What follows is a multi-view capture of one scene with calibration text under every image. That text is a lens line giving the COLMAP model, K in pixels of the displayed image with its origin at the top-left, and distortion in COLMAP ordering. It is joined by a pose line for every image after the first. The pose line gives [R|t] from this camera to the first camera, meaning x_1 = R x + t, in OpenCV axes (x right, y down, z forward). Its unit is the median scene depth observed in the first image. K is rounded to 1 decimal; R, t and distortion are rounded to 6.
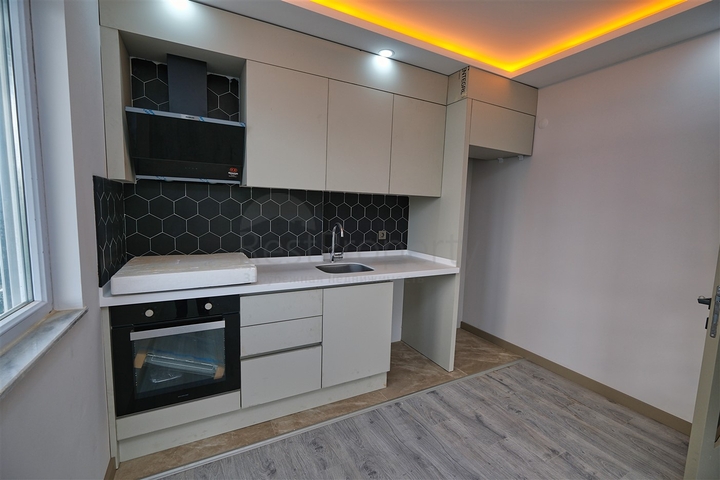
lens RADIAL K [[309.8, 0, 358.9], [0, 309.8, 238.1], [0, 0, 1]] dist [-0.002007, 0.001470]
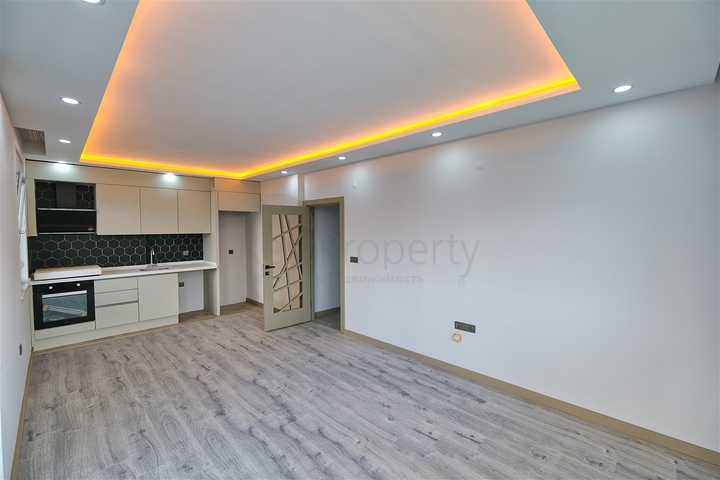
lens RADIAL K [[309.8, 0, 360.6], [0, 309.8, 238.6], [0, 0, 1]] dist [-0.002007, 0.001470]
pose [[0.957129, -0.046454, 0.285913, 0.892892], [0.064137, 0.996544, -0.052791, 0.112044], [-0.282473, 0.068866, 0.956800, -1.844170]]
